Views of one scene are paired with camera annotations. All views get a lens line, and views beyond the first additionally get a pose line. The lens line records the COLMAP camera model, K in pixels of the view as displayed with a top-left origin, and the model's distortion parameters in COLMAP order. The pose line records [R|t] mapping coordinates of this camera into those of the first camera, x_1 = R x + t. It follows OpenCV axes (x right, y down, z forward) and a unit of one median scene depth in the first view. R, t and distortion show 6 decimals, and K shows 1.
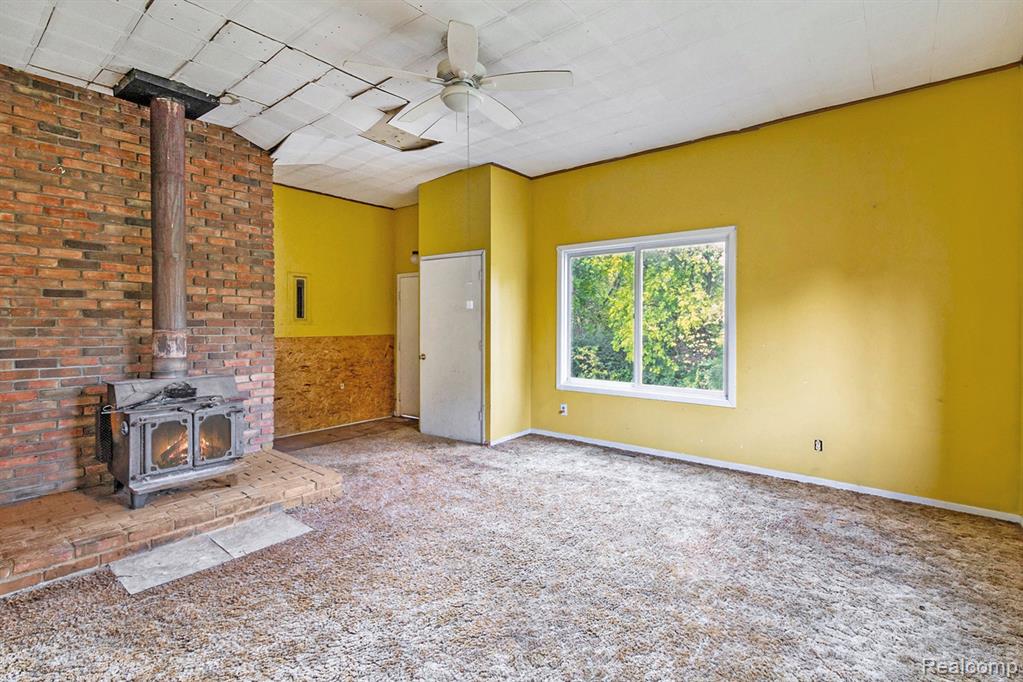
lens RADIAL K [[475.7, 0, 528.9], [0, 475.7, 325.1], [0, 0, 1]] dist [0.004386, 0.000332]
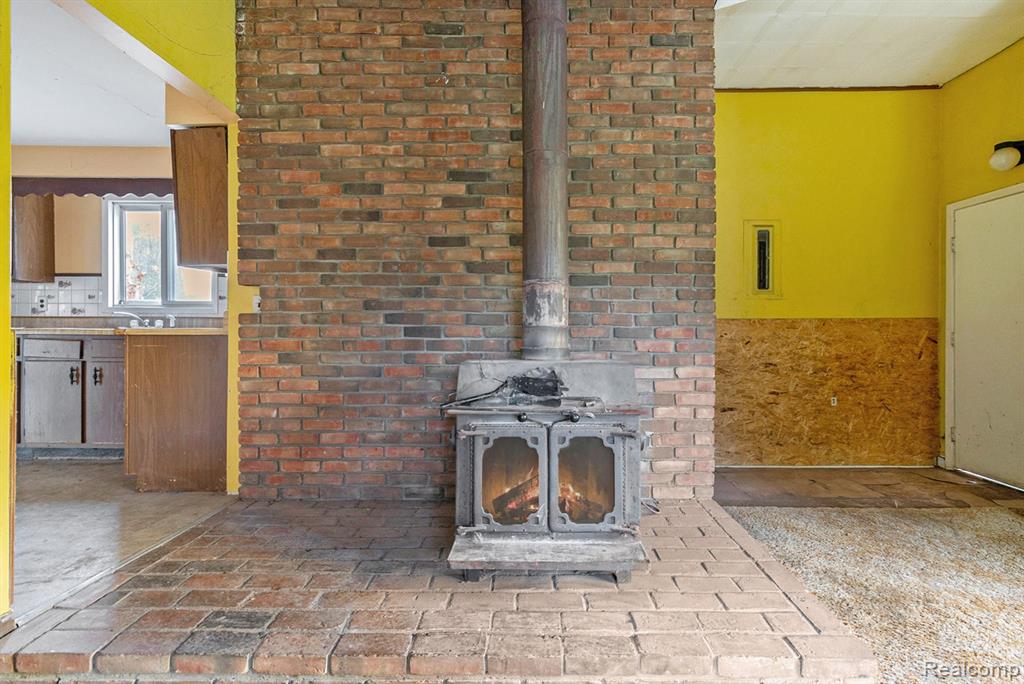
lens RADIAL K [[476.2, 0, 517.2], [0, 476.2, 333.2], [0, 0, 1]] dist [0.004386, 0.000332]
pose [[0.599022, 0.004474, -0.800720, -0.280134], [0.000649, 0.999981, 0.006073, 0.071463], [0.800732, -0.004158, 0.599008, 0.596890]]
